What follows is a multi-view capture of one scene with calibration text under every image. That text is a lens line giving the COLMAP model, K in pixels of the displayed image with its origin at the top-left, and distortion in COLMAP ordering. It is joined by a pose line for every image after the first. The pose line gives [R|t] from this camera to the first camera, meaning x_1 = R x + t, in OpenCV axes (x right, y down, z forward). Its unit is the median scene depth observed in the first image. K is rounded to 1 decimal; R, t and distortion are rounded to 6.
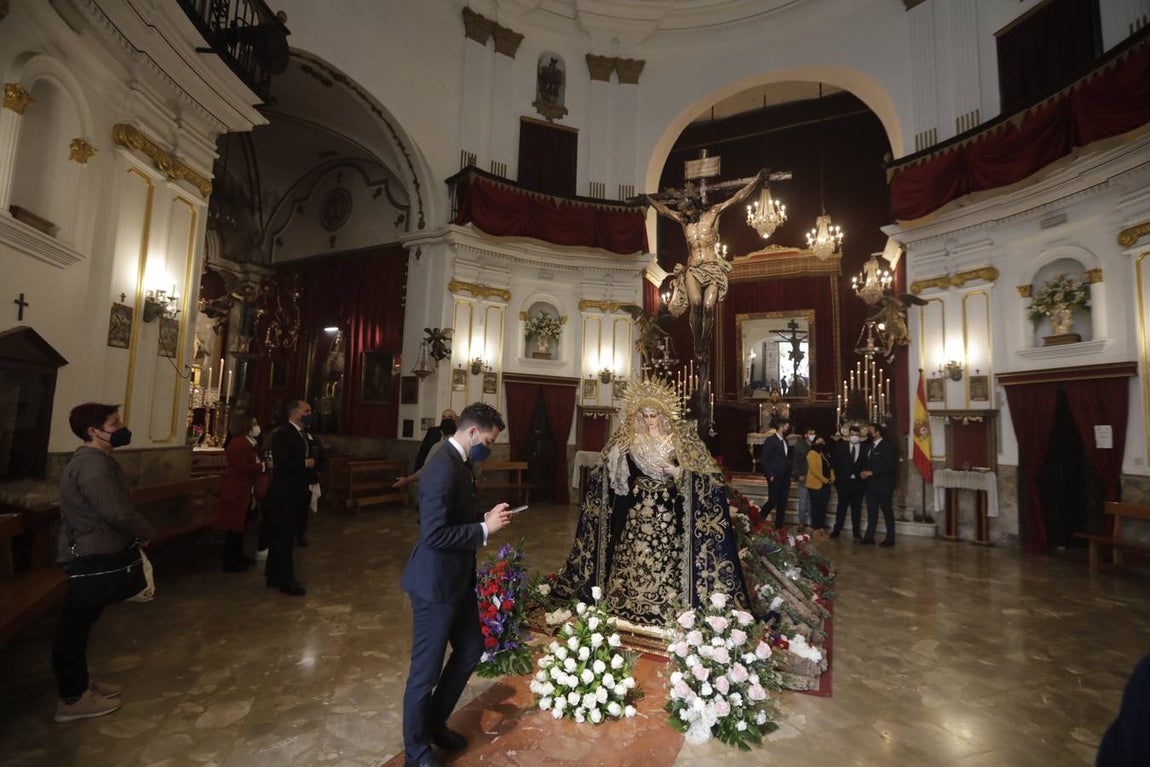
lens RADIAL K [[522.1, 0, 578.1], [0, 522.1, 382.2], [0, 0, 1]] dist [-0.042988, 0.011903]
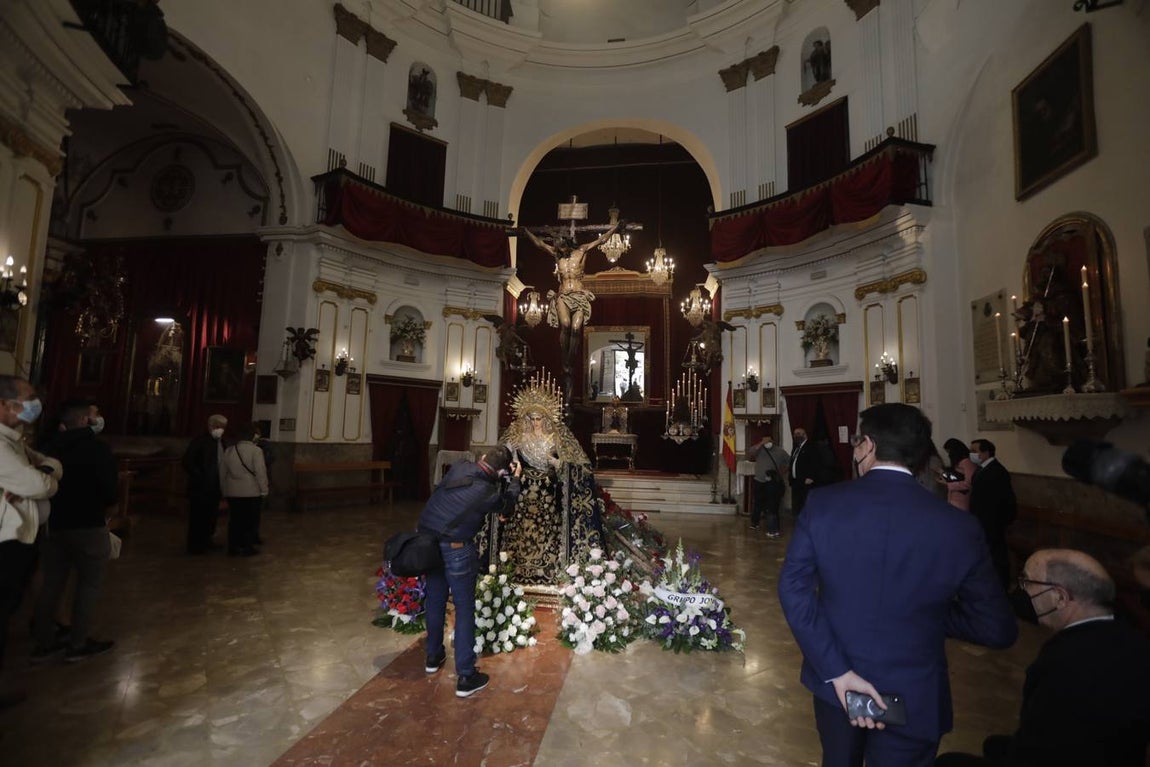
lens RADIAL K [[522.1, 0, 581.3], [0, 522.1, 381.4], [0, 0, 1]] dist [-0.042988, 0.011903]
pose [[0.951765, 0.024981, 0.305810, -0.062450], [-0.024128, 0.999687, -0.006569, -0.008383], [-0.305878, -0.001127, 0.952070, -0.095522]]
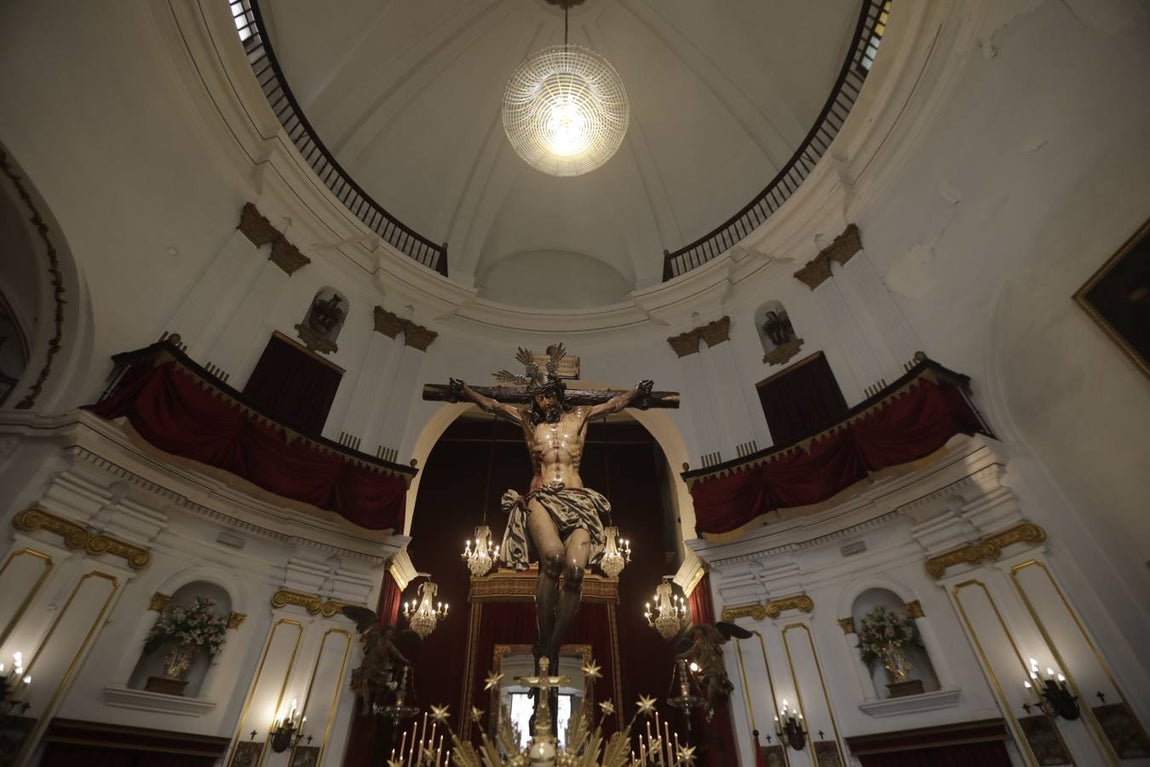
lens RADIAL K [[522.1, 0, 578.1], [0, 522.1, 381.7], [0, 0, 1]] dist [-0.042988, 0.011903]
pose [[0.872021, 0.288852, 0.395151, 0.003882], [-0.002056, 0.809460, -0.587171, 0.000109], [-0.489465, 0.511213, 0.706460, 0.327609]]
